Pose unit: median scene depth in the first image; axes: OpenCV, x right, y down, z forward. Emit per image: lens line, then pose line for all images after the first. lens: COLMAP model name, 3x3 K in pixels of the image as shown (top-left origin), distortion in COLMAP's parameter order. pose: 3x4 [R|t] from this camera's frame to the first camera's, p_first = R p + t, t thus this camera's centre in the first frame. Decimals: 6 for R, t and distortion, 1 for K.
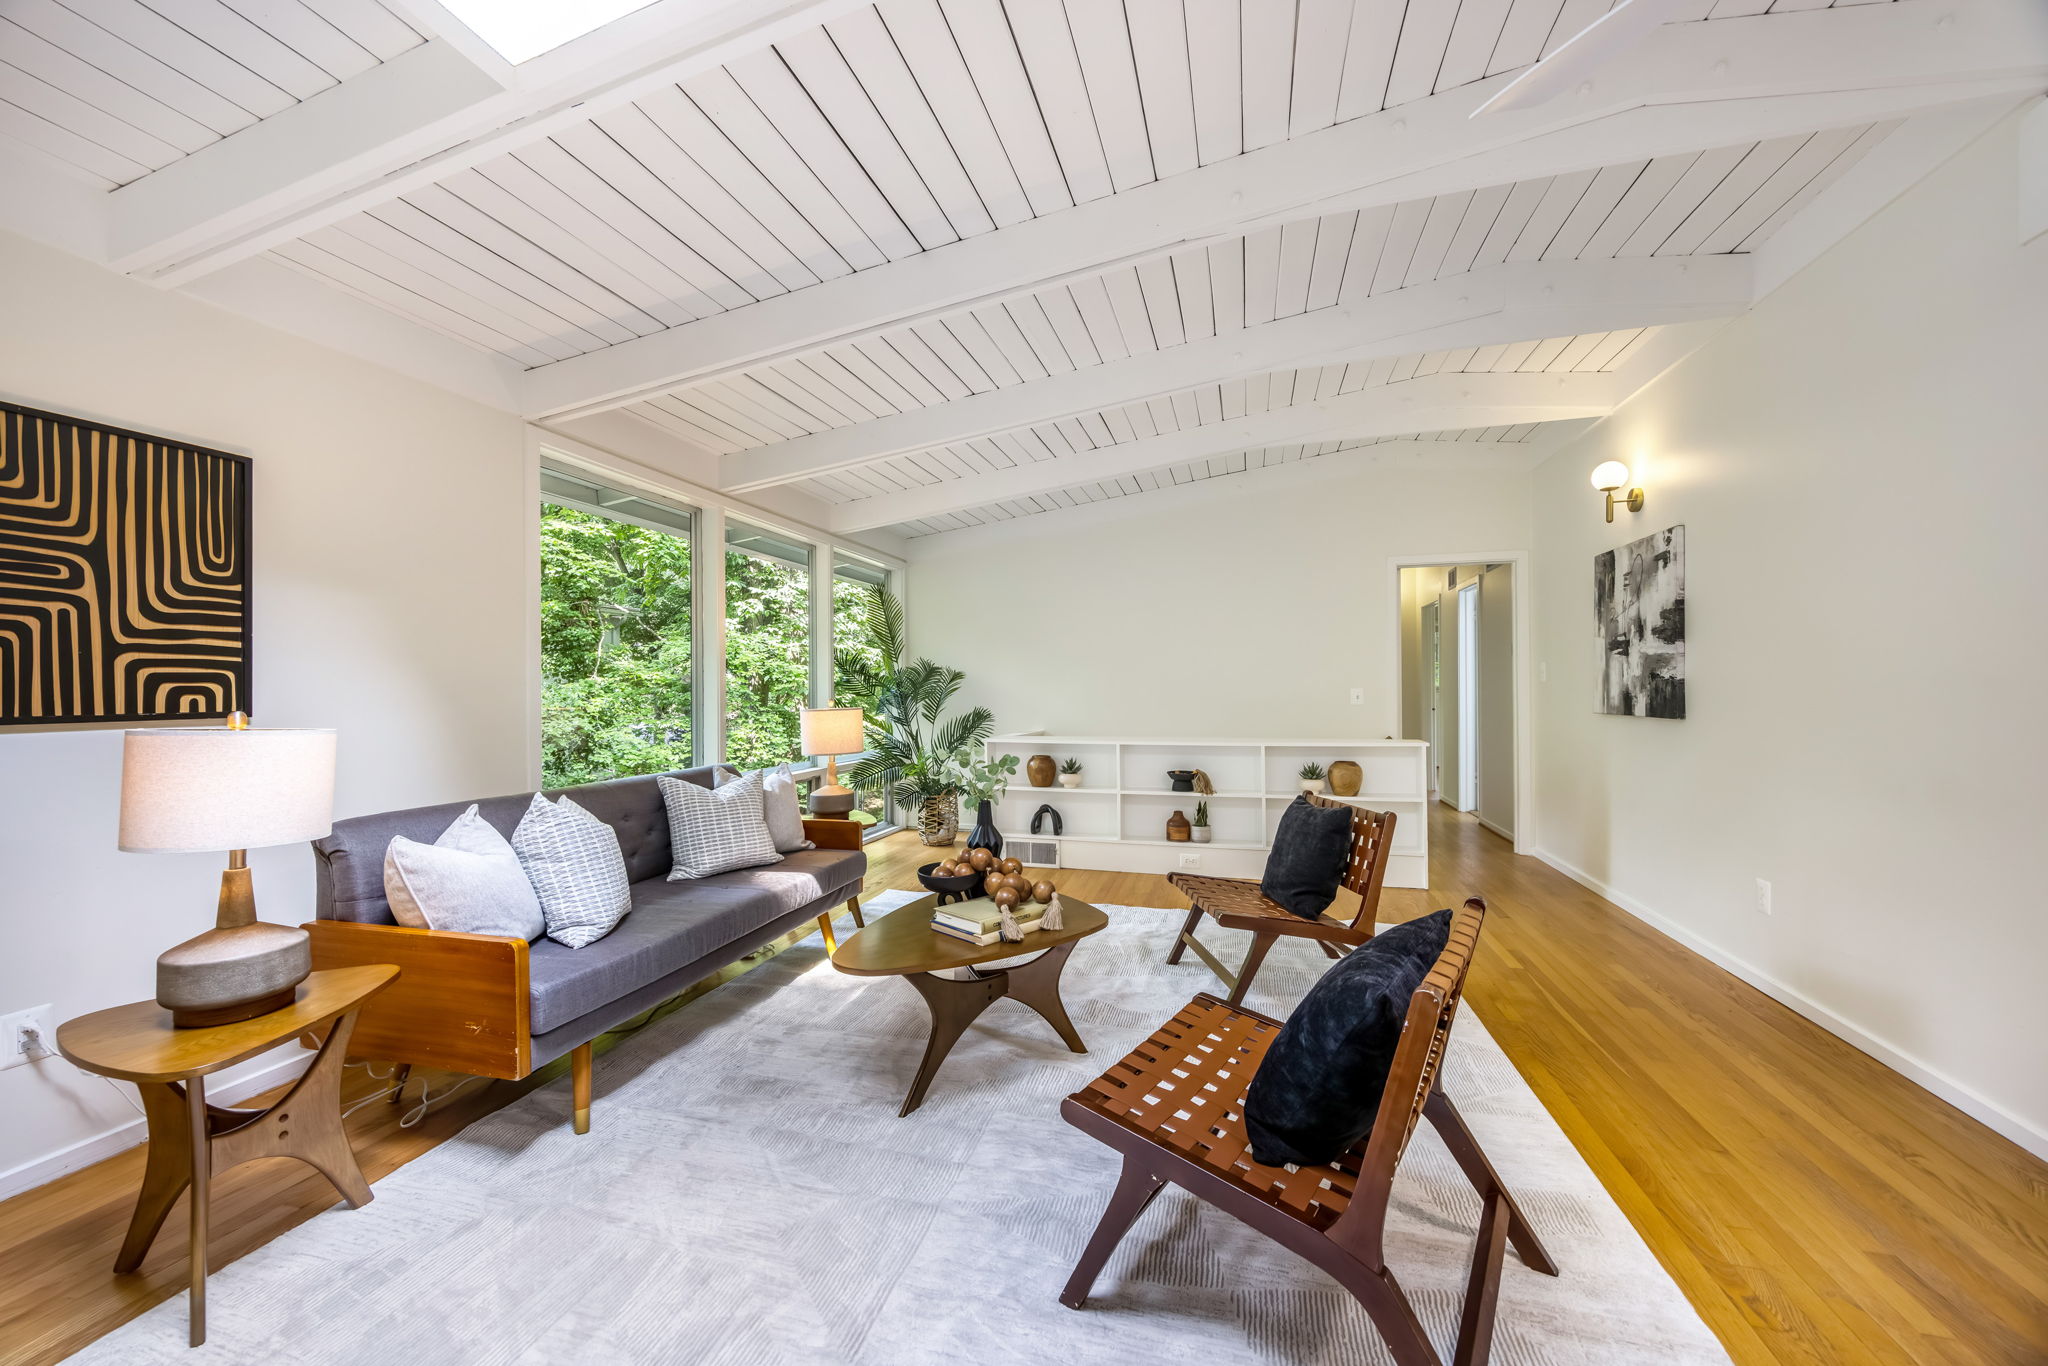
lens RADIAL K [[795.0, 0, 1021.8], [0, 795.0, 687.6], [0, 0, 1]] dist [0.007463, 0.000019]
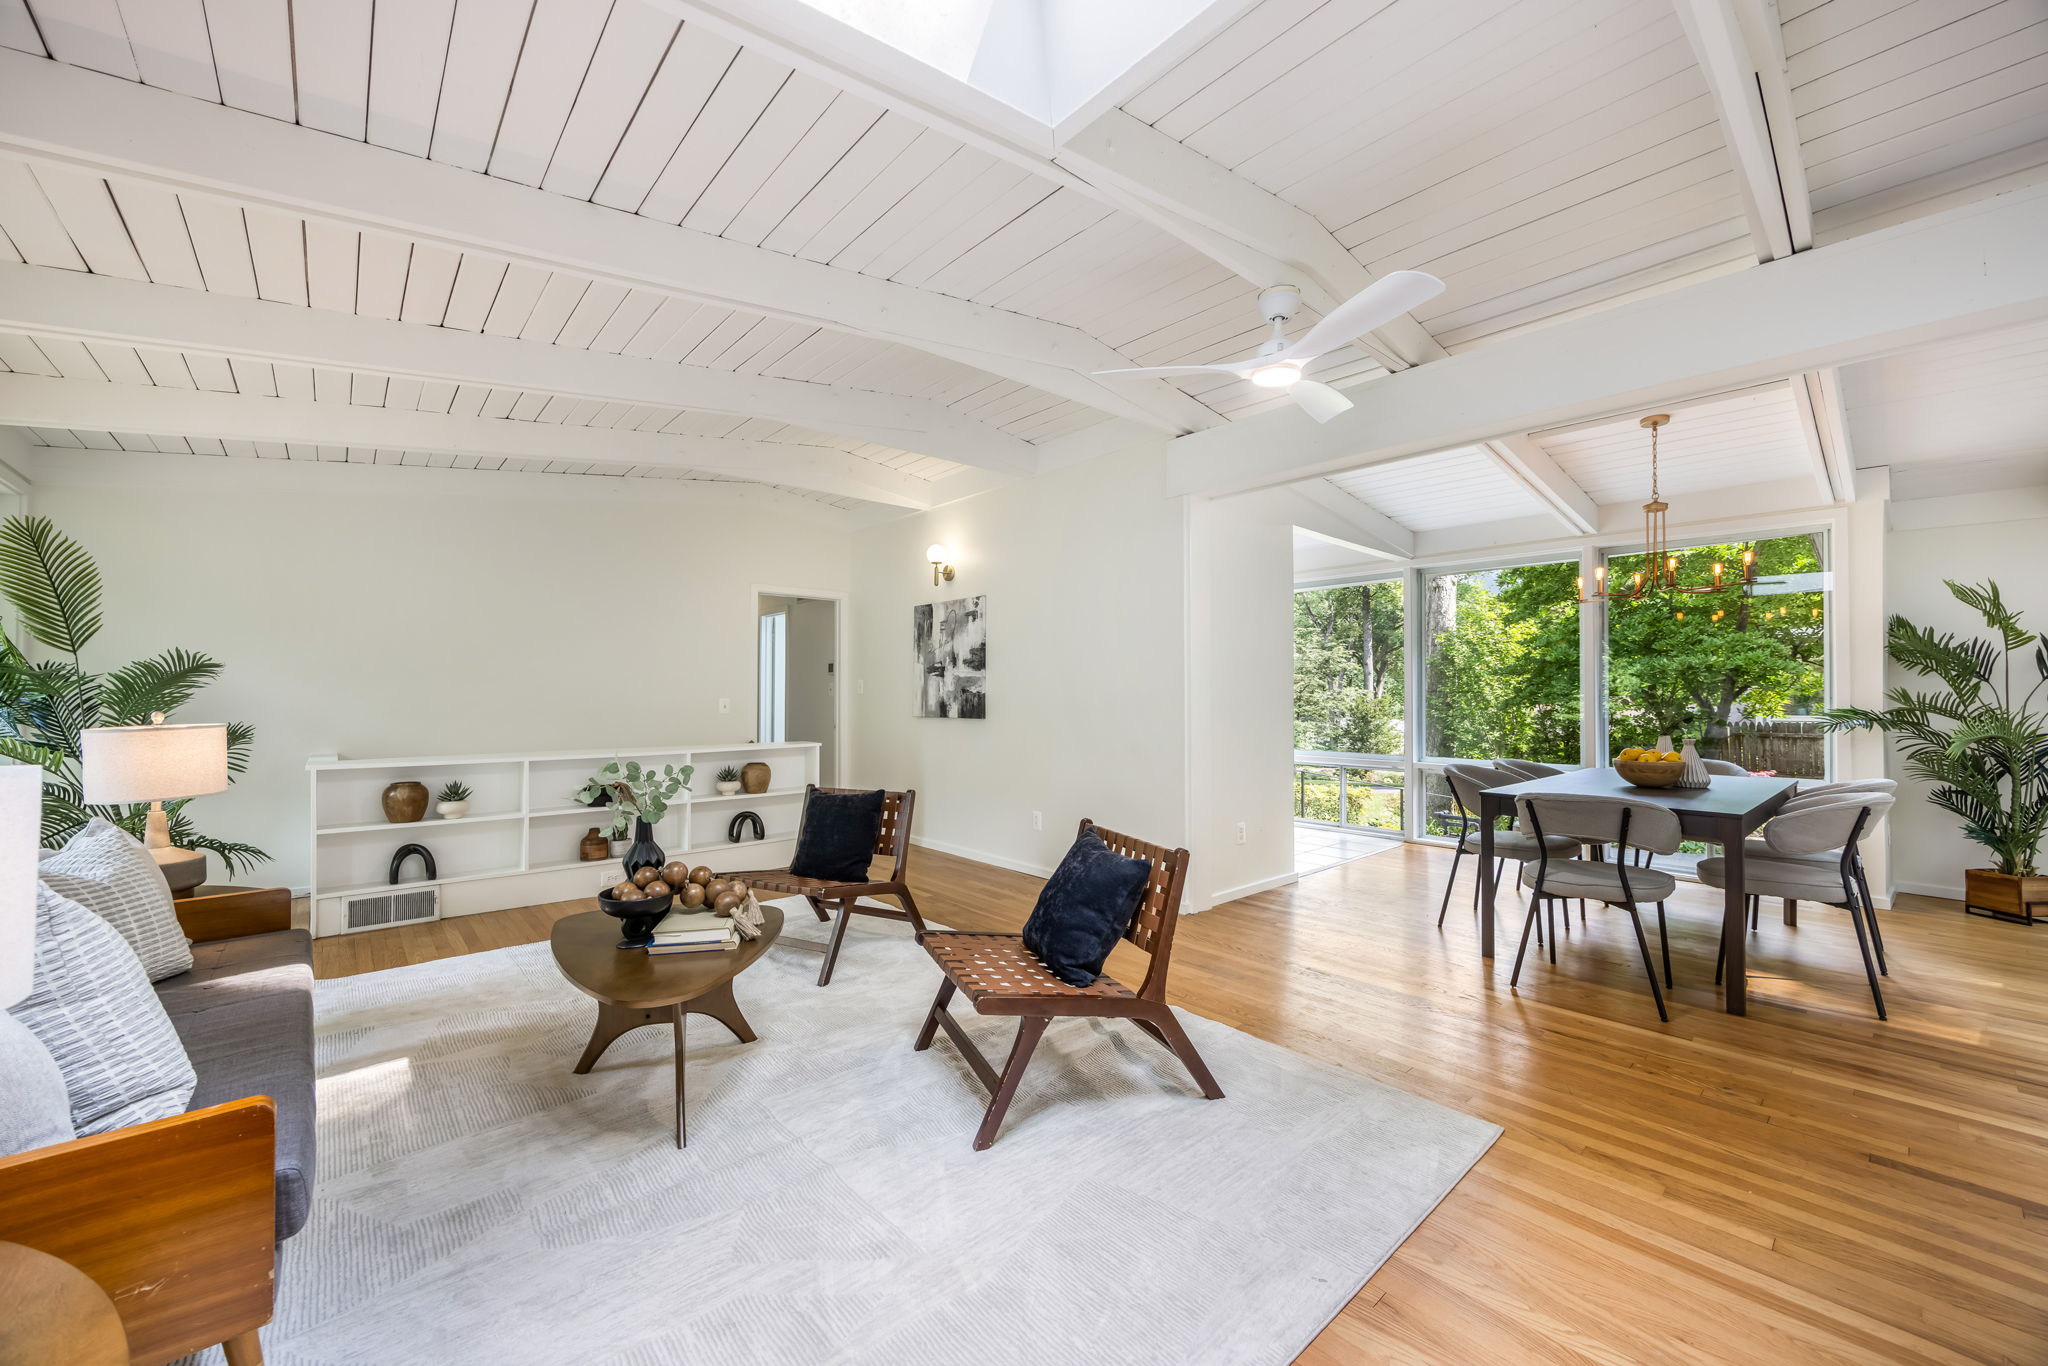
lens RADIAL K [[795.0, 0, 1025.4], [0, 795.0, 688.5], [0, 0, 1]] dist [0.007463, 0.000019]
pose [[0.537273, 0.015788, 0.843261, -0.402354], [-0.004776, 0.999866, -0.015677, 0.003377], [-0.843395, 0.004396, 0.537276, 0.079288]]
